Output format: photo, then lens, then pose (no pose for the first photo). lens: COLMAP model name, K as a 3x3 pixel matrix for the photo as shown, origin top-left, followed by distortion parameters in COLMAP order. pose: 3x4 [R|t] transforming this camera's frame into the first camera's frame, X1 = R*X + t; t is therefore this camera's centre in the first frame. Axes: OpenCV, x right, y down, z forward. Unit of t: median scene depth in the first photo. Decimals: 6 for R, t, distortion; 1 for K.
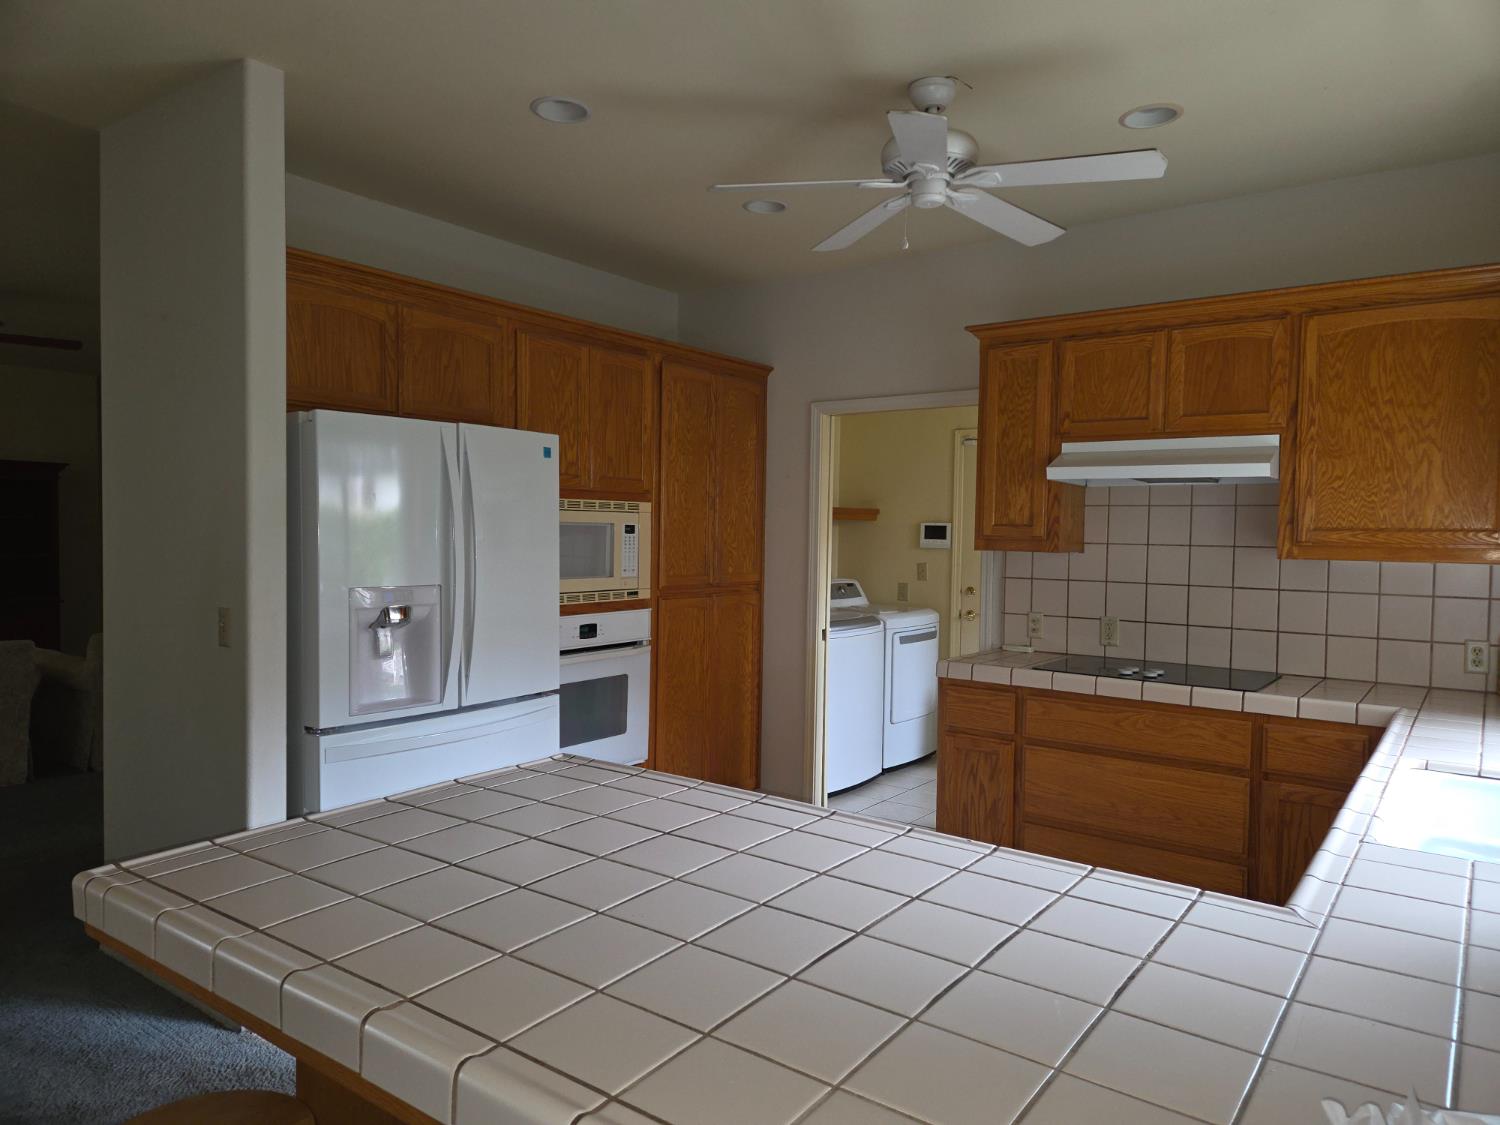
lens RADIAL K [[984.5, 0, 750.2], [0, 984.5, 563.7], [0, 0, 1]] dist [0.028870, -0.012343]
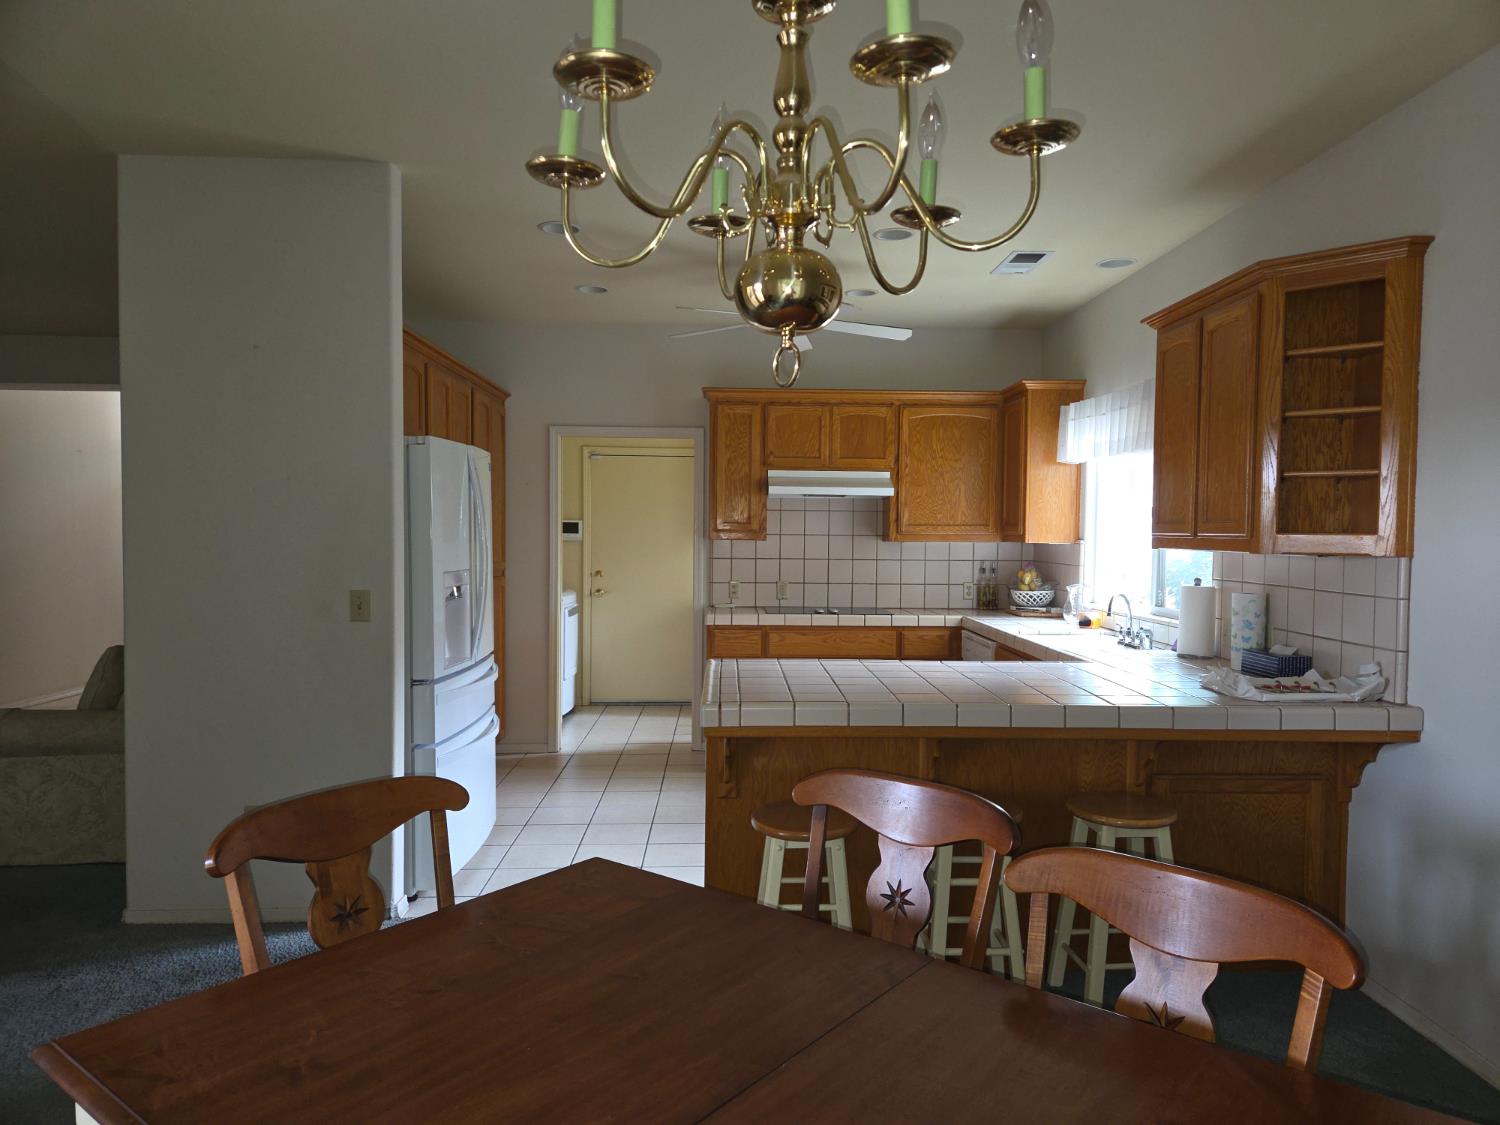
lens RADIAL K [[984.5, 0, 749.8], [0, 984.5, 567.8], [0, 0, 1]] dist [0.028870, -0.012343]
pose [[0.788970, -0.029905, 0.613703, -0.703336], [0.024590, 0.999551, 0.017095, 0.005333], [-0.613939, 0.001604, 0.789352, -0.225258]]
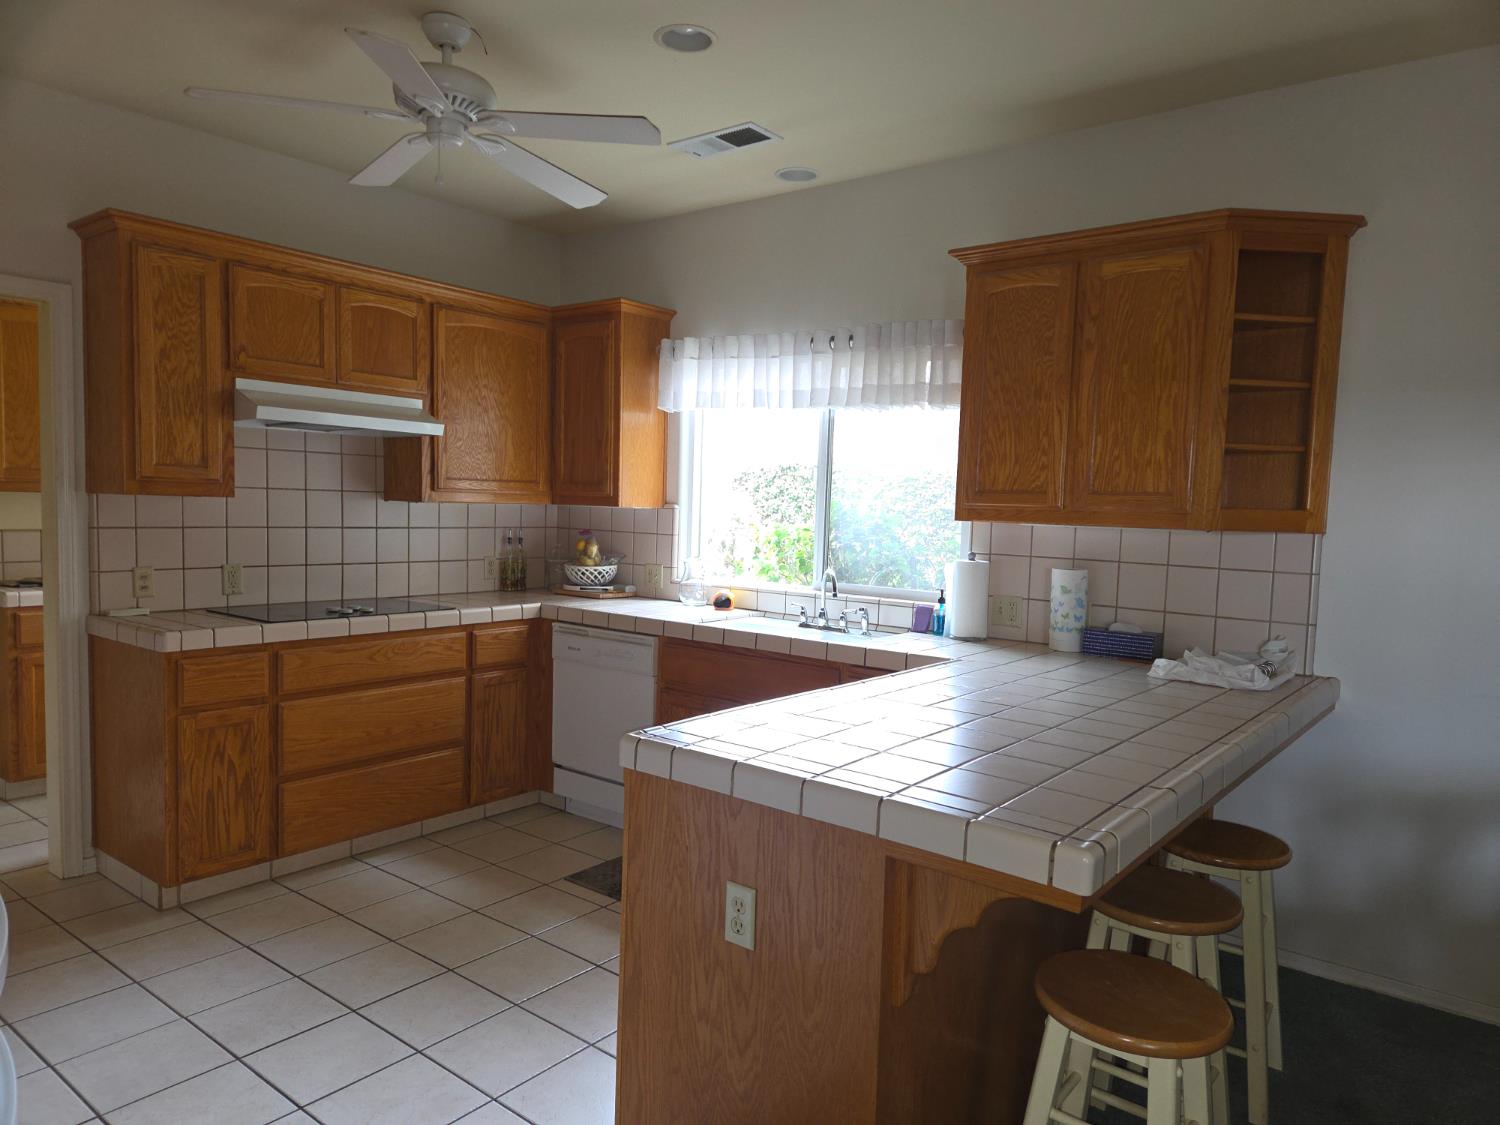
lens RADIAL K [[984.5, 0, 754.3], [0, 984.5, 574.5], [0, 0, 1]] dist [0.028870, -0.012343]
pose [[0.029225, -0.086090, 0.995859, -0.635396], [0.006800, 0.996278, 0.085926, -0.016444], [-0.999550, 0.004261, 0.029702, 0.516041]]
